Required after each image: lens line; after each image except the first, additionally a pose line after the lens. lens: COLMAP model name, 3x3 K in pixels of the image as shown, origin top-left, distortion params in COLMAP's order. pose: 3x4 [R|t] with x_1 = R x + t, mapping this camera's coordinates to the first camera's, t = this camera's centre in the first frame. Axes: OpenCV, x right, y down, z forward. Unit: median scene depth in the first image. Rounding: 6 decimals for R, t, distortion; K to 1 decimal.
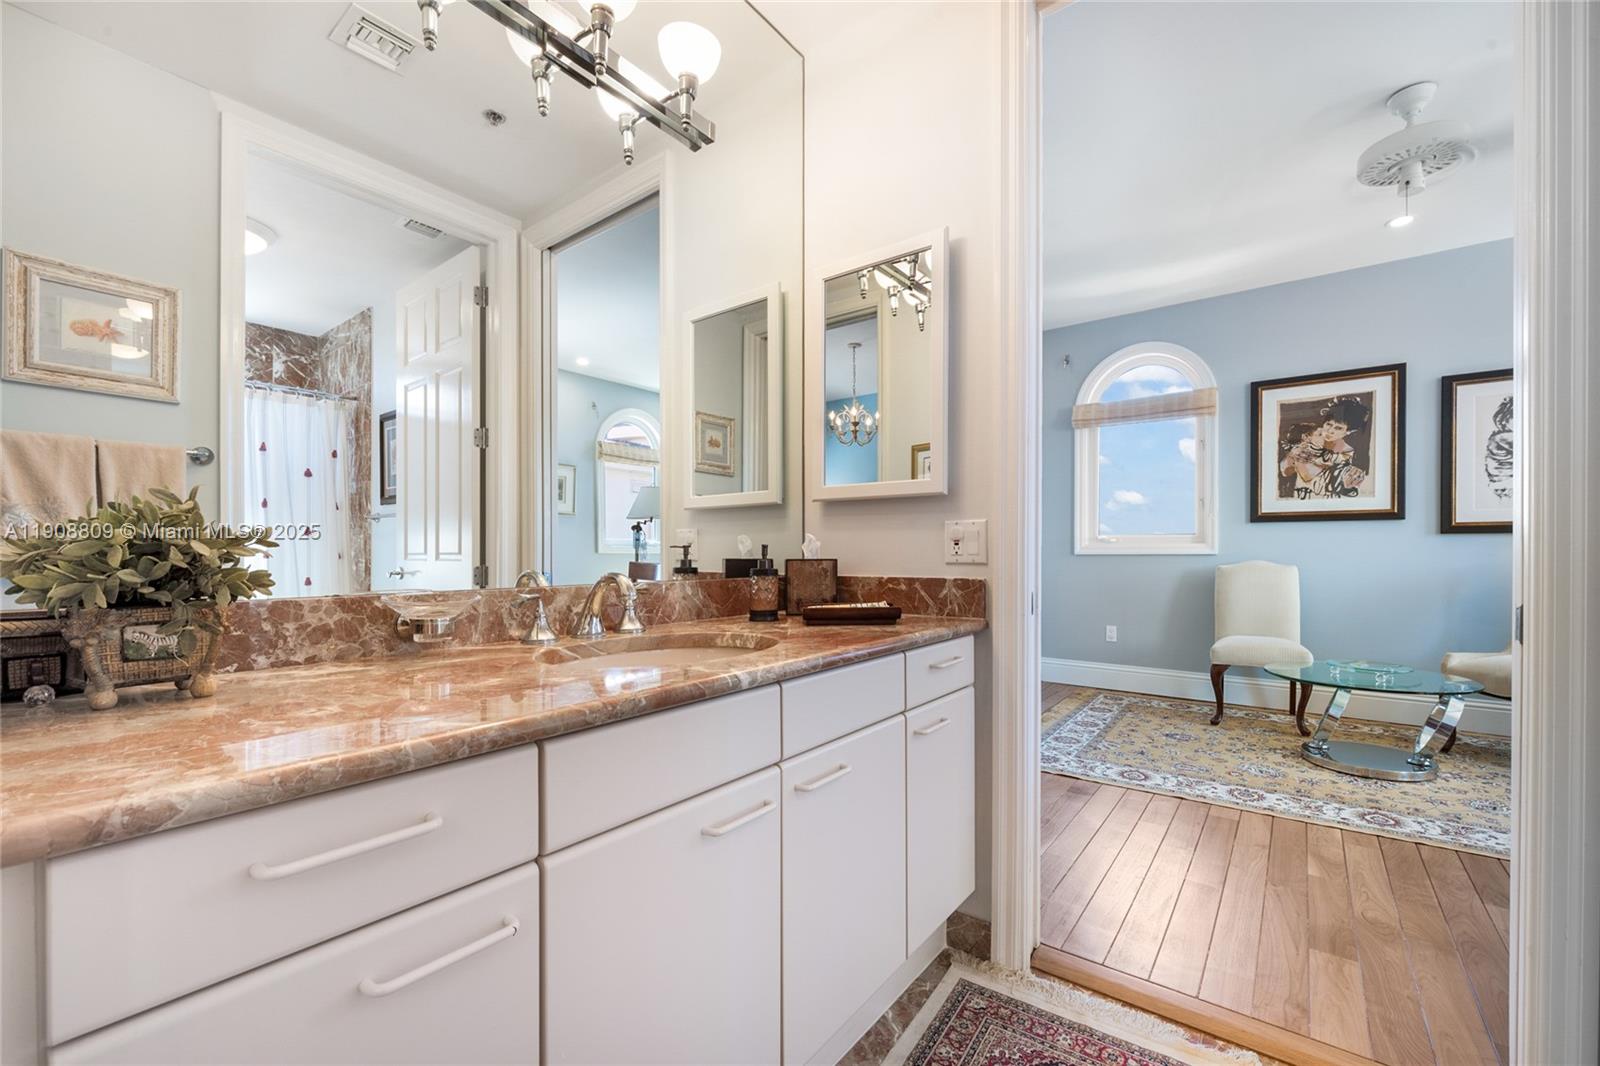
lens RADIAL K [[652.0, 0, 799.5], [0, 652.0, 546.9], [0, 0, 1]] dist [0.011393, -0.000247]
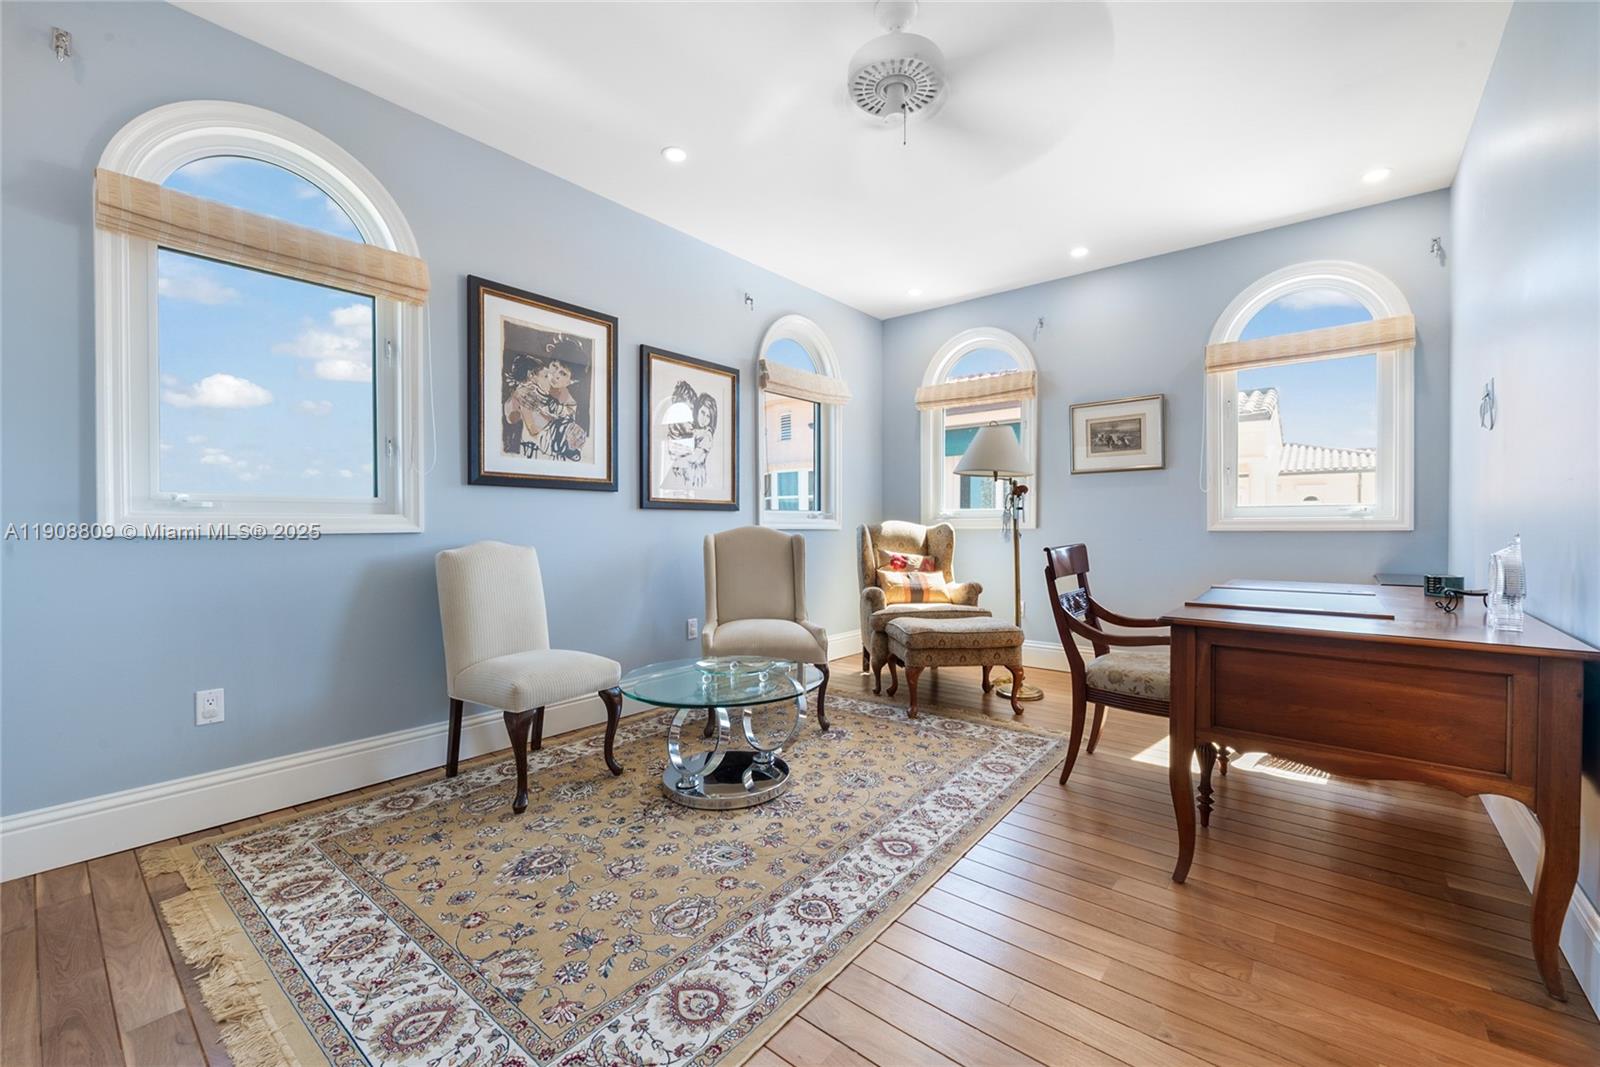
lens RADIAL K [[652.0, 0, 796.5], [0, 652.0, 529.4], [0, 0, 1]] dist [0.011393, -0.000247]
pose [[0.042213, 0.002086, 0.999106, 0.038093], [0.001432, 0.999997, -0.002148, 0.011525], [-0.999108, 0.001522, 0.042210, 0.691605]]
